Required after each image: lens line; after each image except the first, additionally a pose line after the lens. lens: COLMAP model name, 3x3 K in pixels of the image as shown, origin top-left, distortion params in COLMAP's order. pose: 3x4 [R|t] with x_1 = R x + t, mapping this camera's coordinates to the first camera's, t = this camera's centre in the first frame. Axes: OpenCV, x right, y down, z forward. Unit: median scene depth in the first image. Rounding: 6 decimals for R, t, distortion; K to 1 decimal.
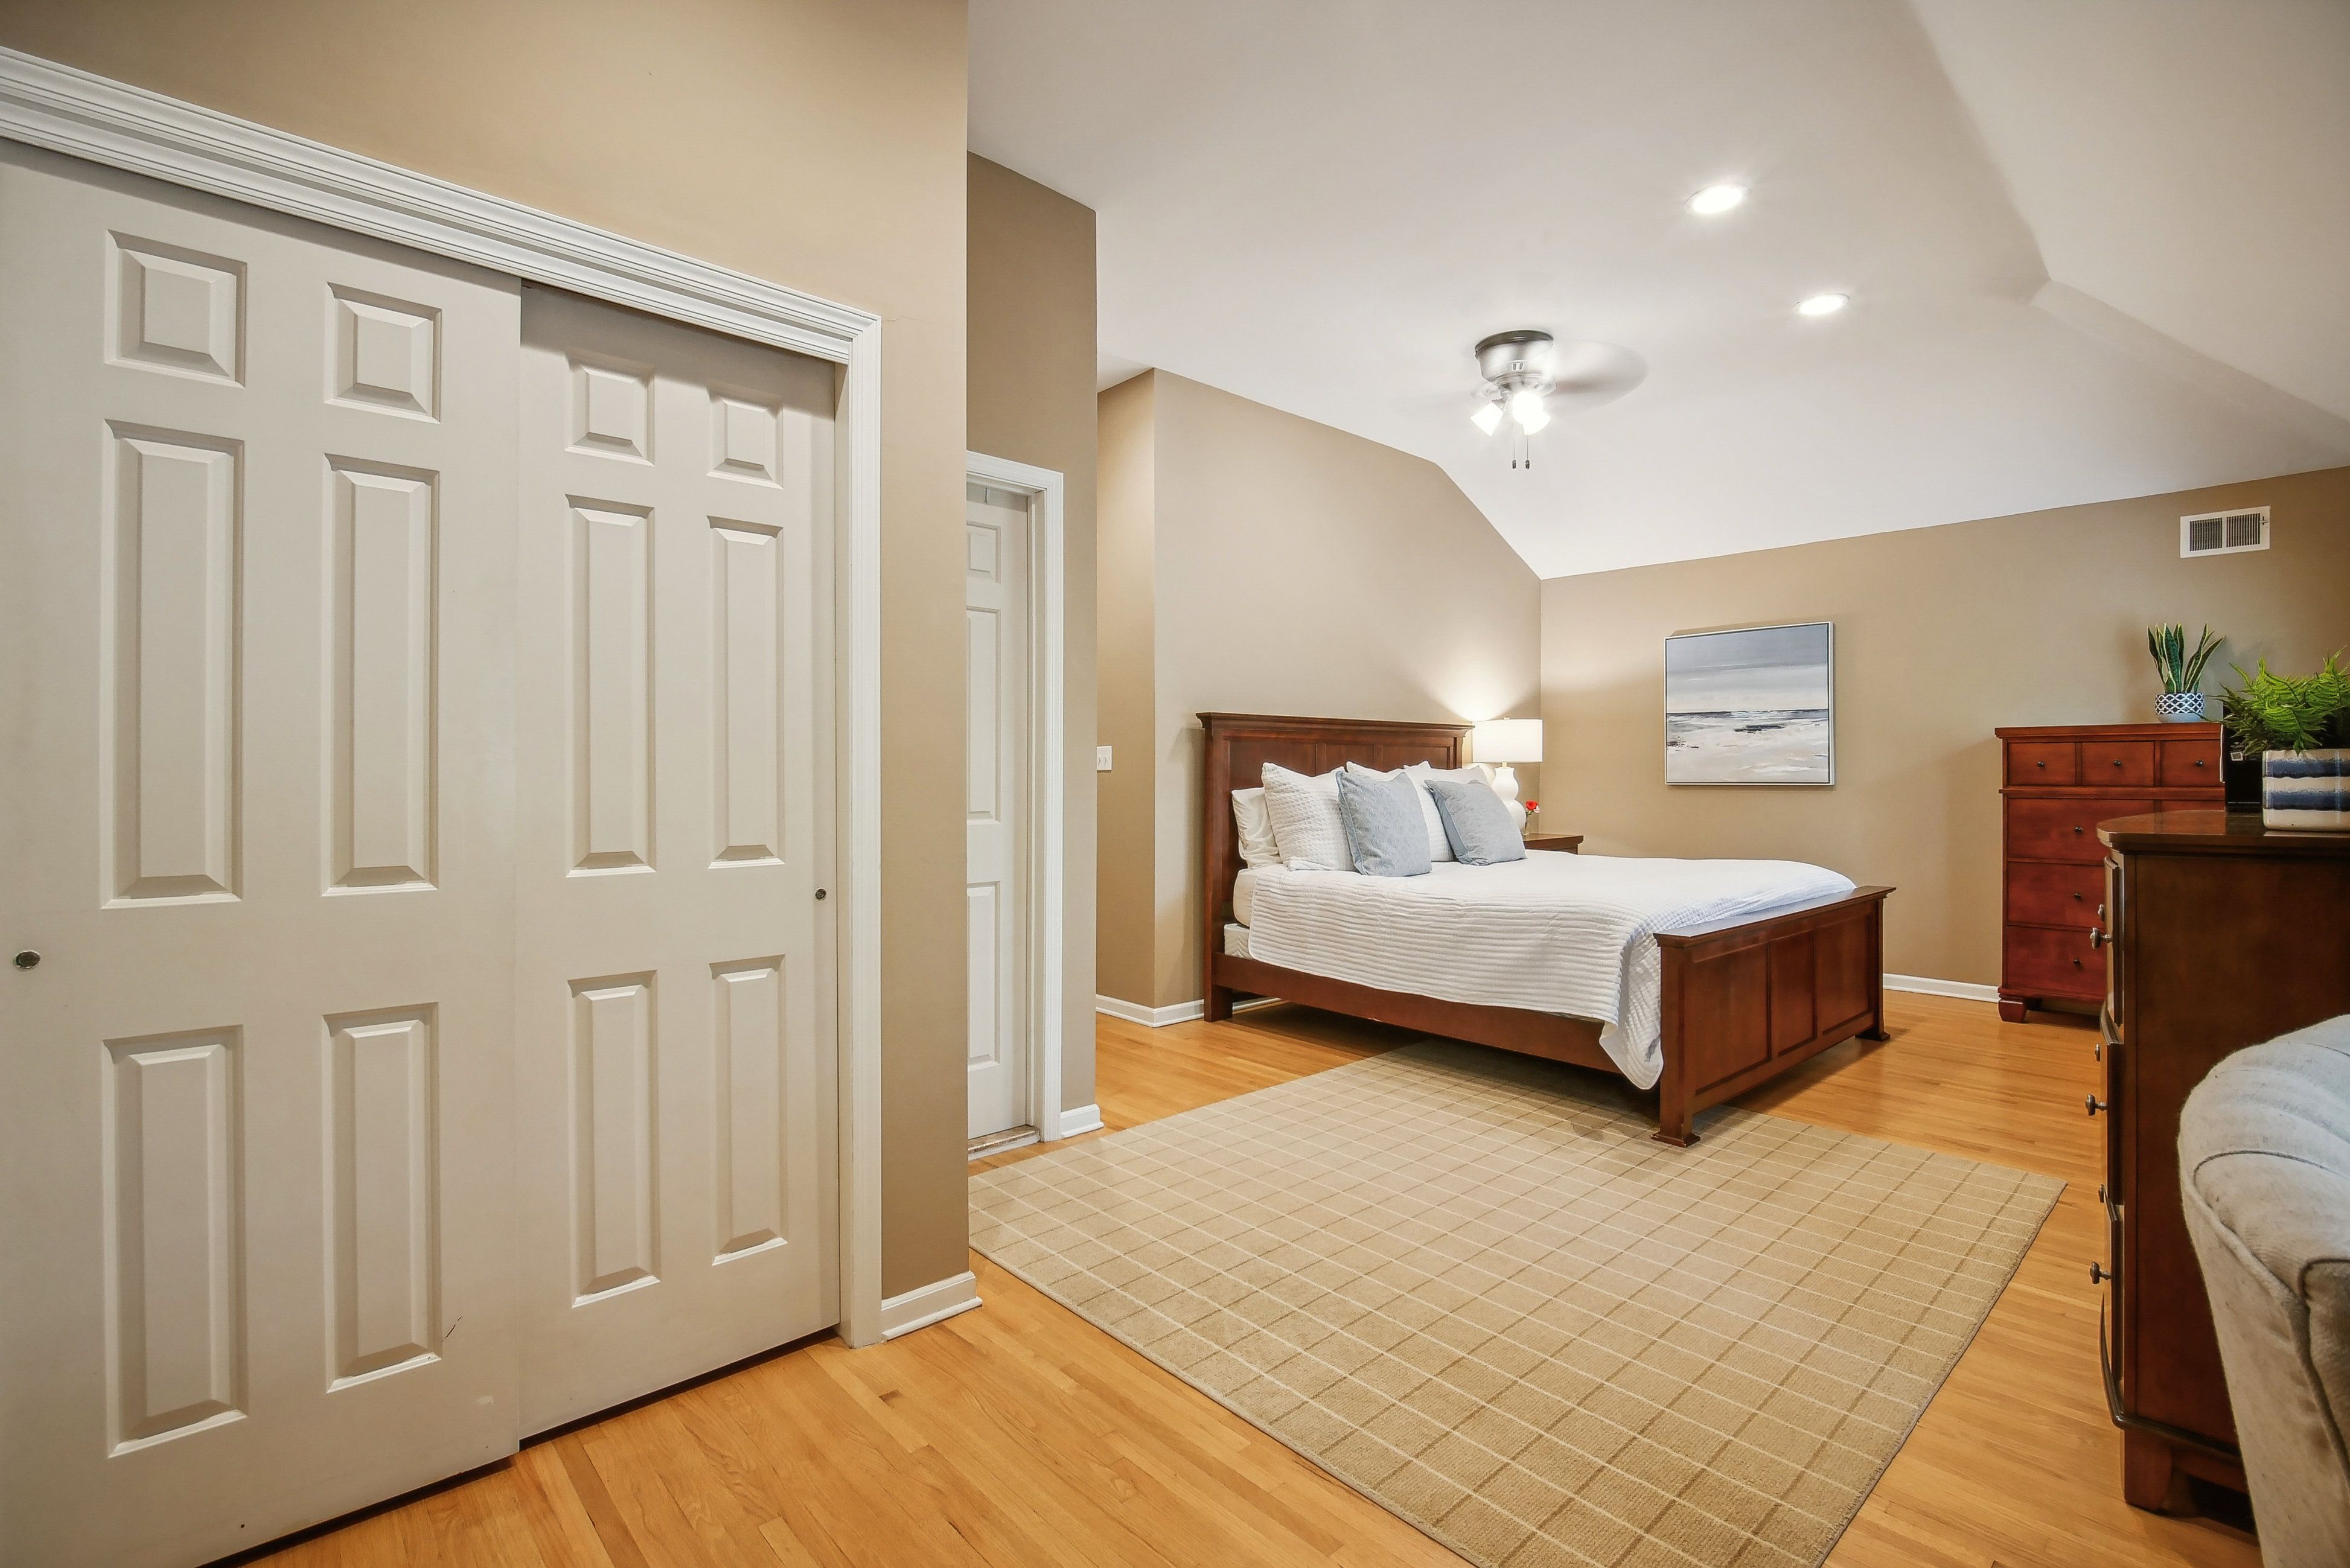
lens RADIAL K [[1055.5, 0, 1169.0], [0, 1055.5, 795.5], [0, 0, 1]] dist [-0.014313, -0.000234]
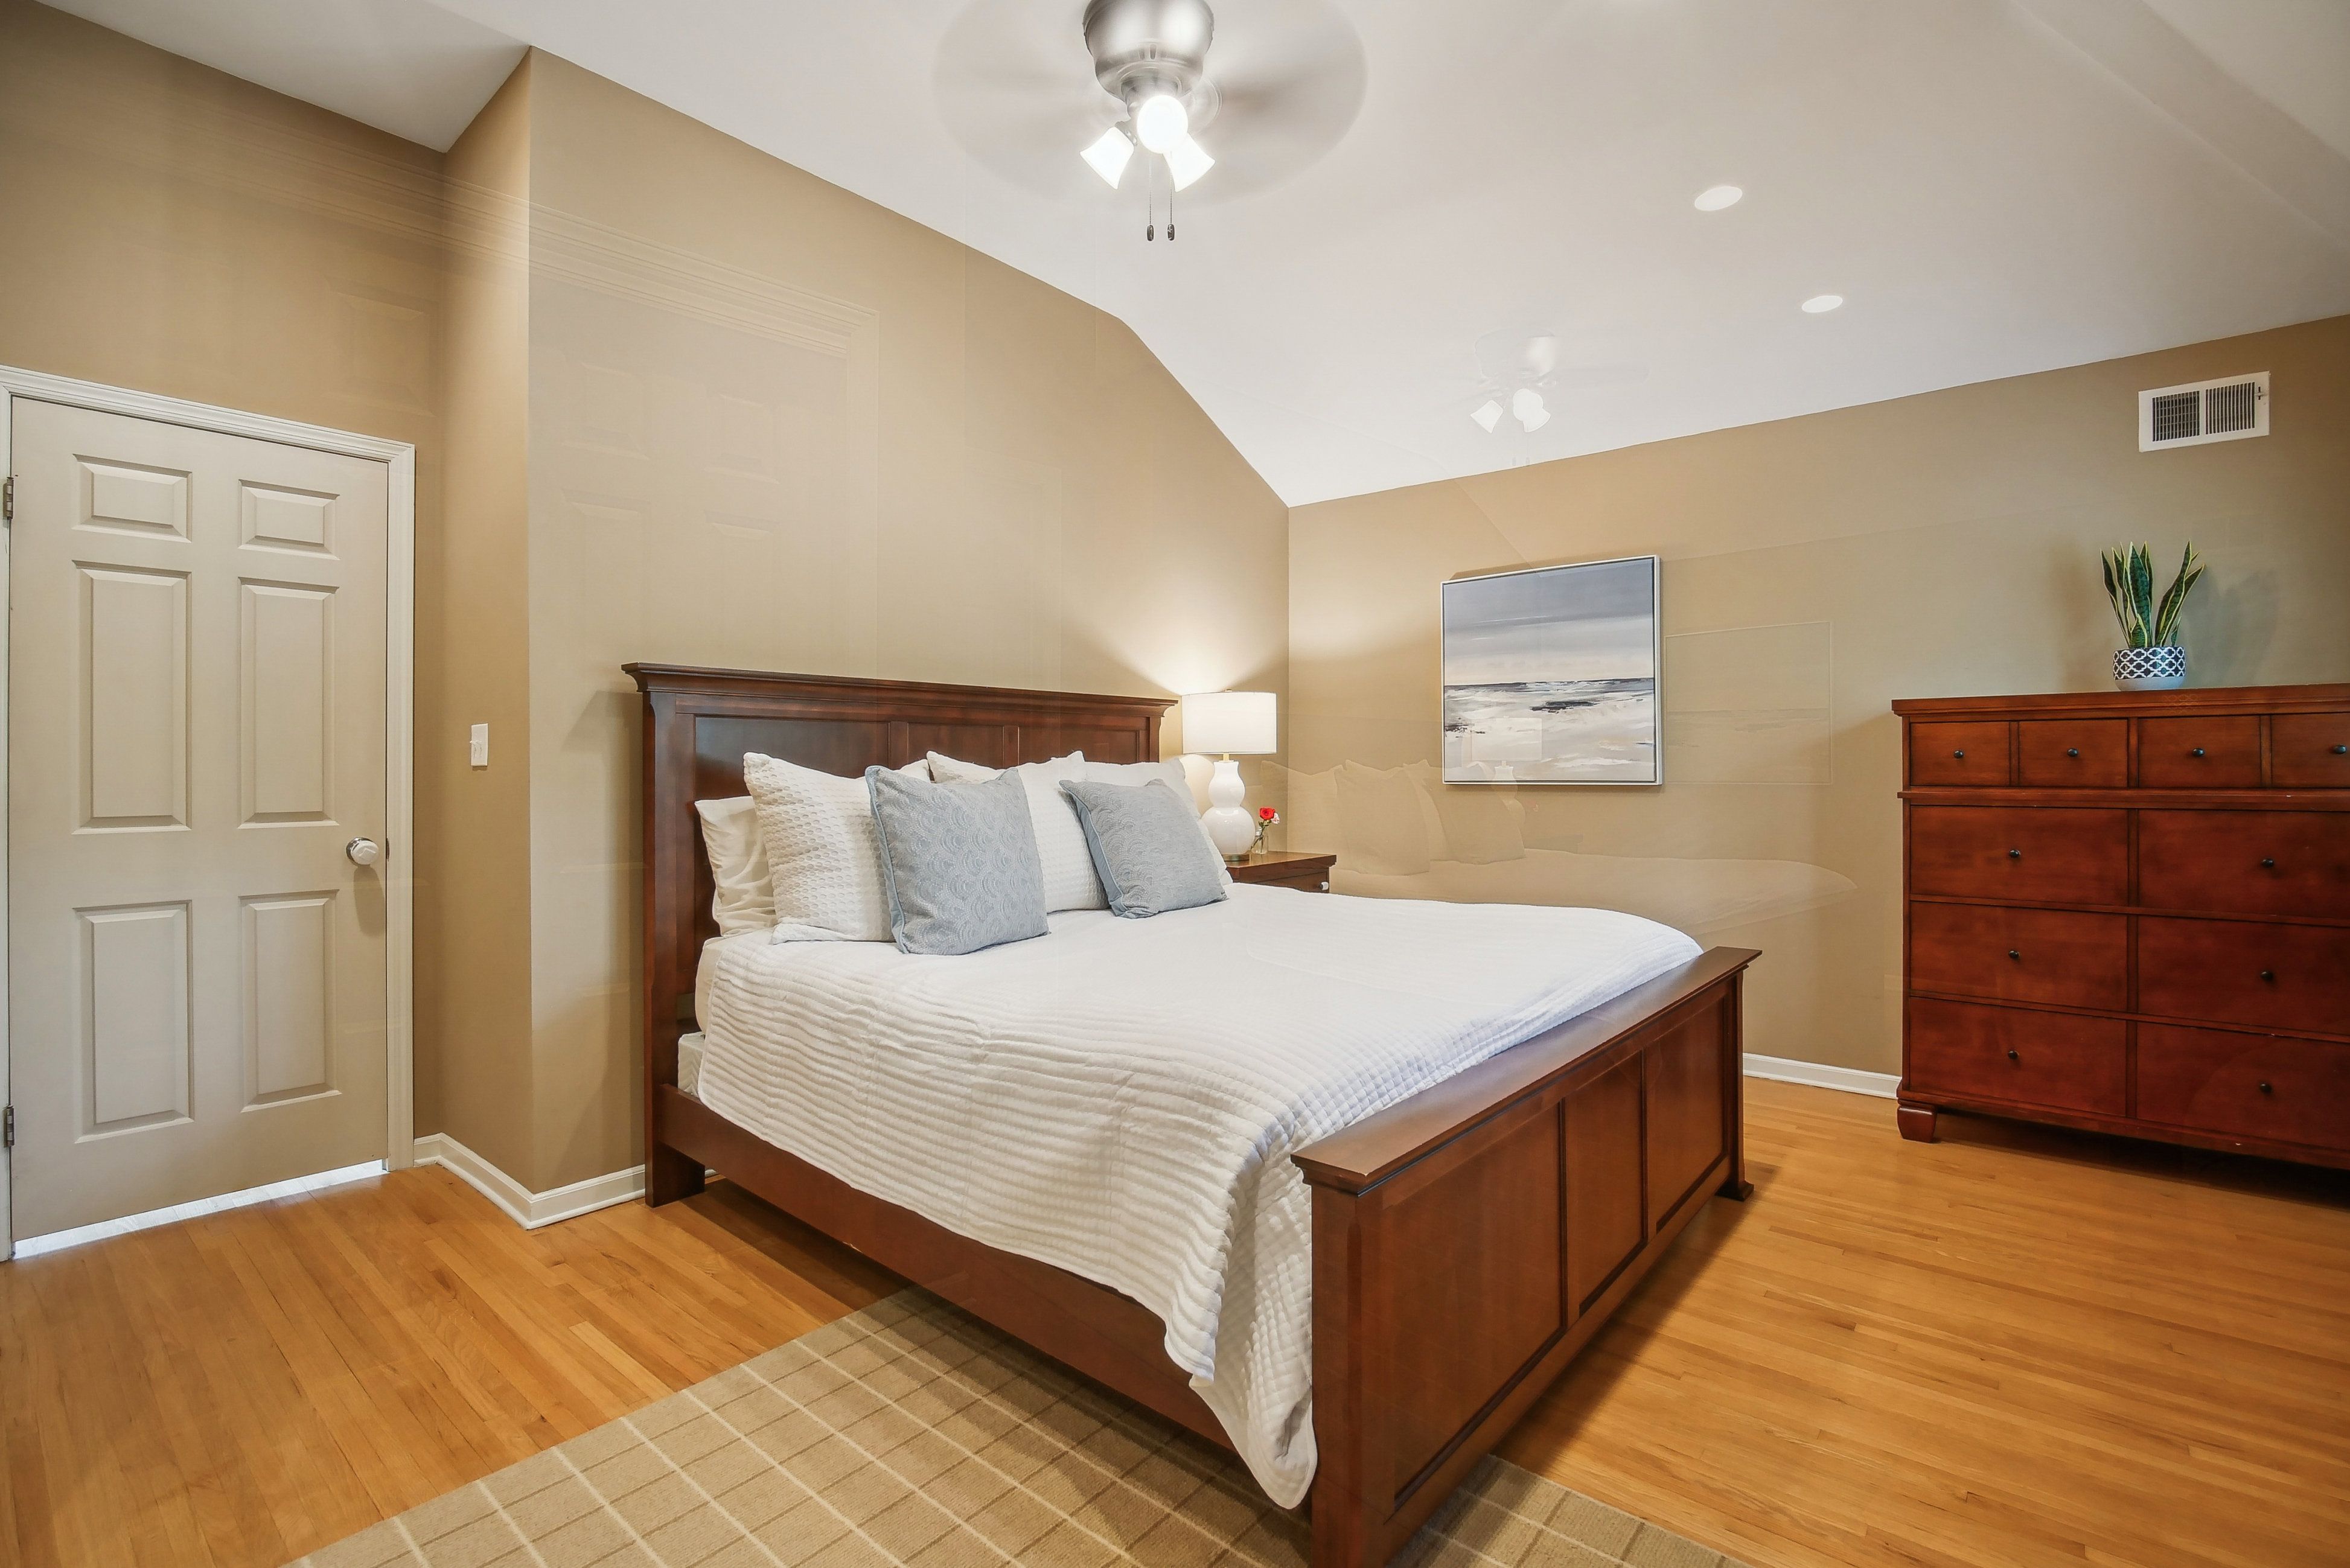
lens RADIAL K [[1055.5, 0, 1169.0], [0, 1055.5, 795.5], [0, 0, 1]] dist [-0.014313, -0.000234]
pose [[0.990259, -0.005674, 0.139125, 0.241985], [0.005041, 0.999975, 0.004896, -0.009442], [-0.139149, -0.004147, 0.990263, 0.404609]]
